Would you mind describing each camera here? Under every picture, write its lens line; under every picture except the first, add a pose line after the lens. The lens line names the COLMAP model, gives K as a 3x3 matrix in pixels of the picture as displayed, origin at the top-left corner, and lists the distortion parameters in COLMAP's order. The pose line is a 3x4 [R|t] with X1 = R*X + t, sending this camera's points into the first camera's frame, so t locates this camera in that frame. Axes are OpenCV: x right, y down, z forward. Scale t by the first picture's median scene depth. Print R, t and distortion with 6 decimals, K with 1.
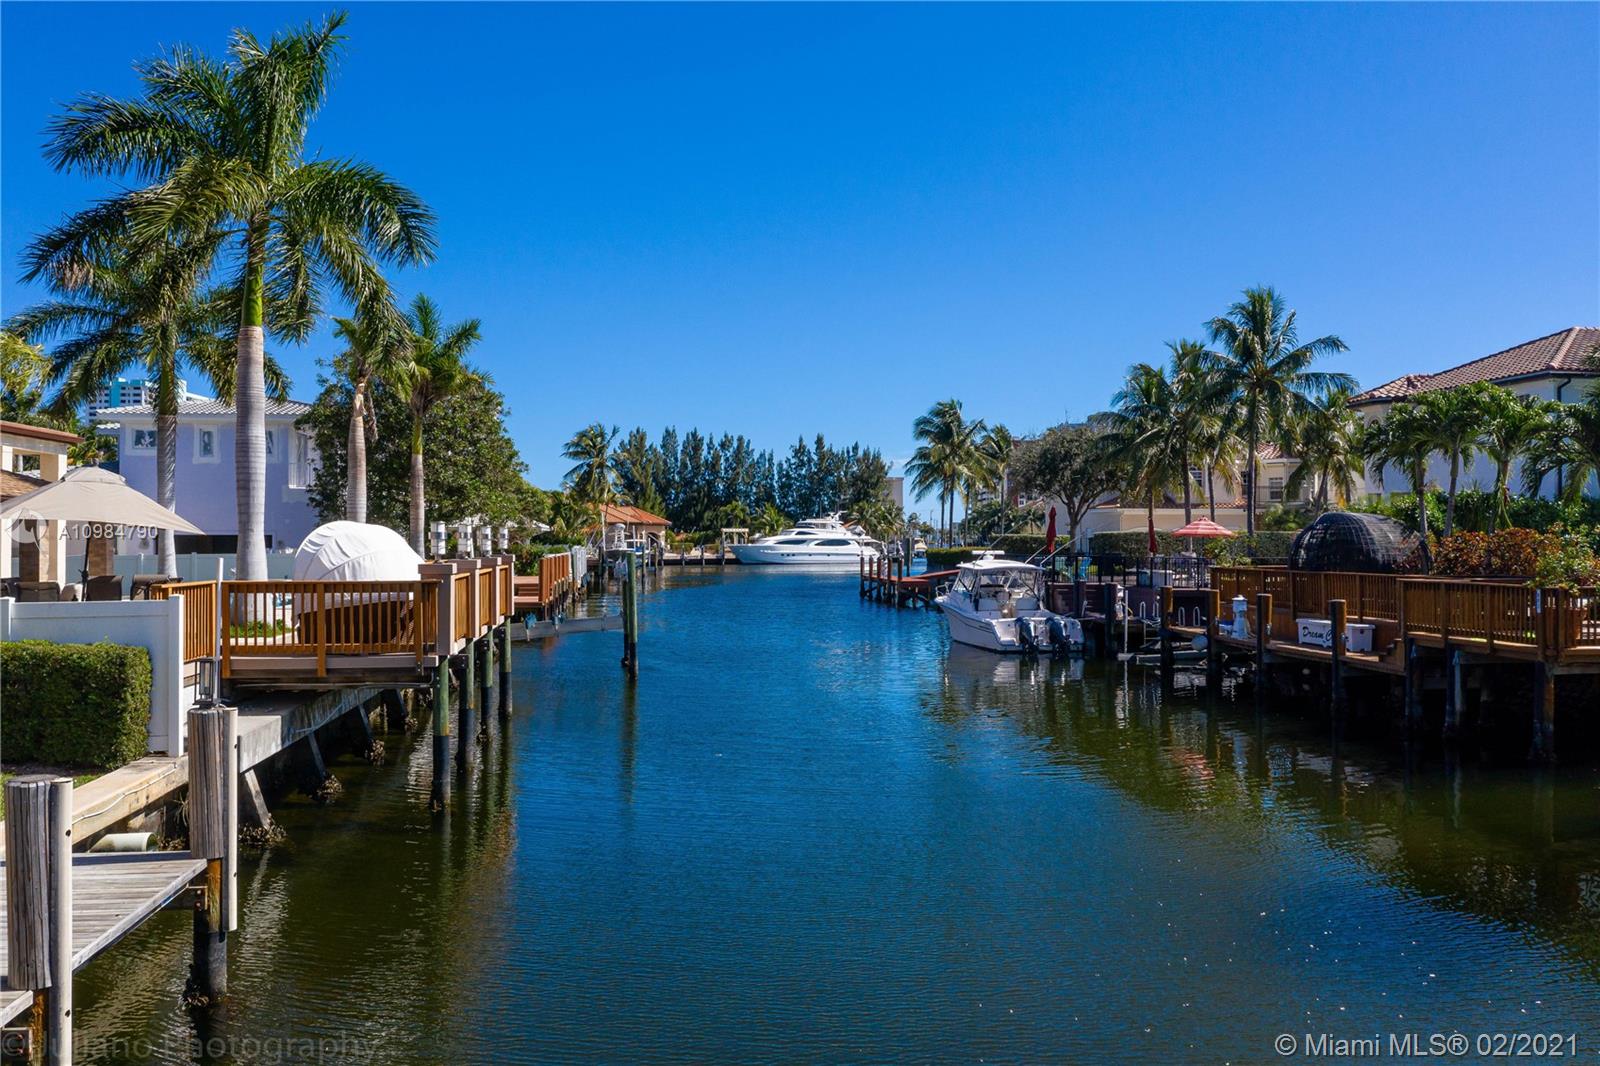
lens RADIAL K [[1249.1, 0, 800.0], [0, 1249.1, 533.0], [0, 0, 1]] dist [-0.033723, -0.002377]
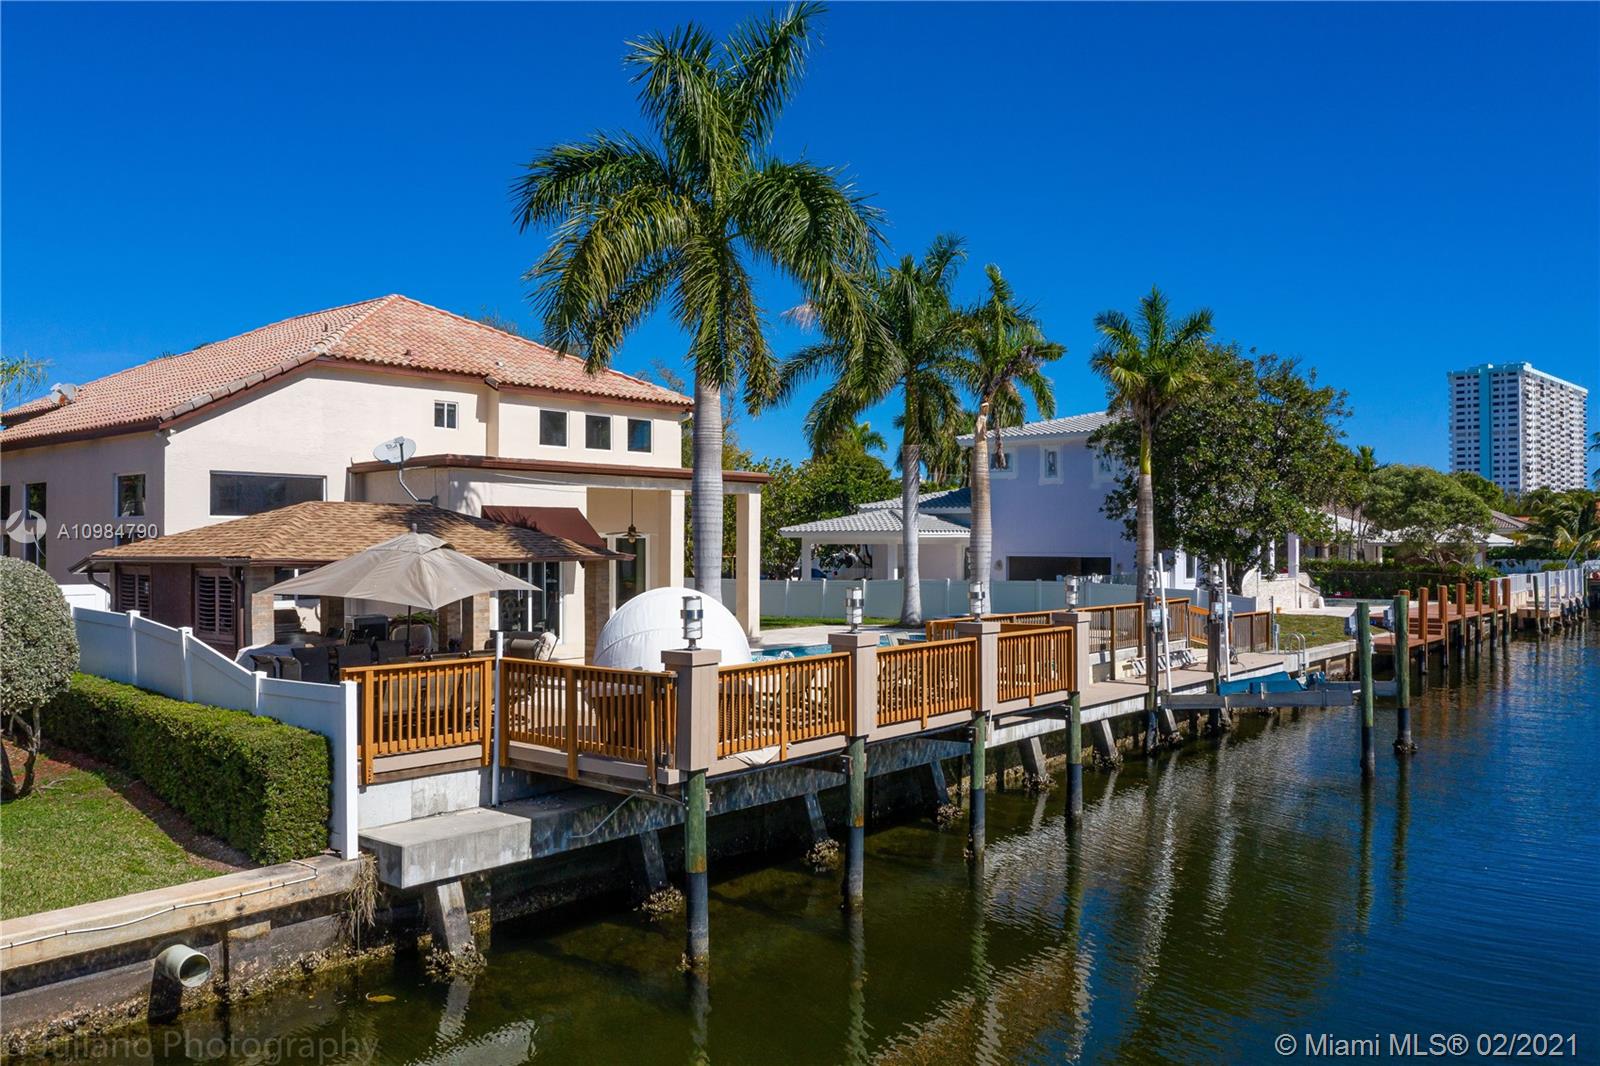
lens RADIAL K [[1249.1, 0, 800.0], [0, 1249.1, 533.0], [0, 0, 1]] dist [-0.033723, -0.002377]
pose [[0.686602, -0.002851, -0.727028, 0.285957], [0.002041, 0.999996, -0.001994, -0.041867], [0.727030, -0.000115, 0.686605, 0.457977]]
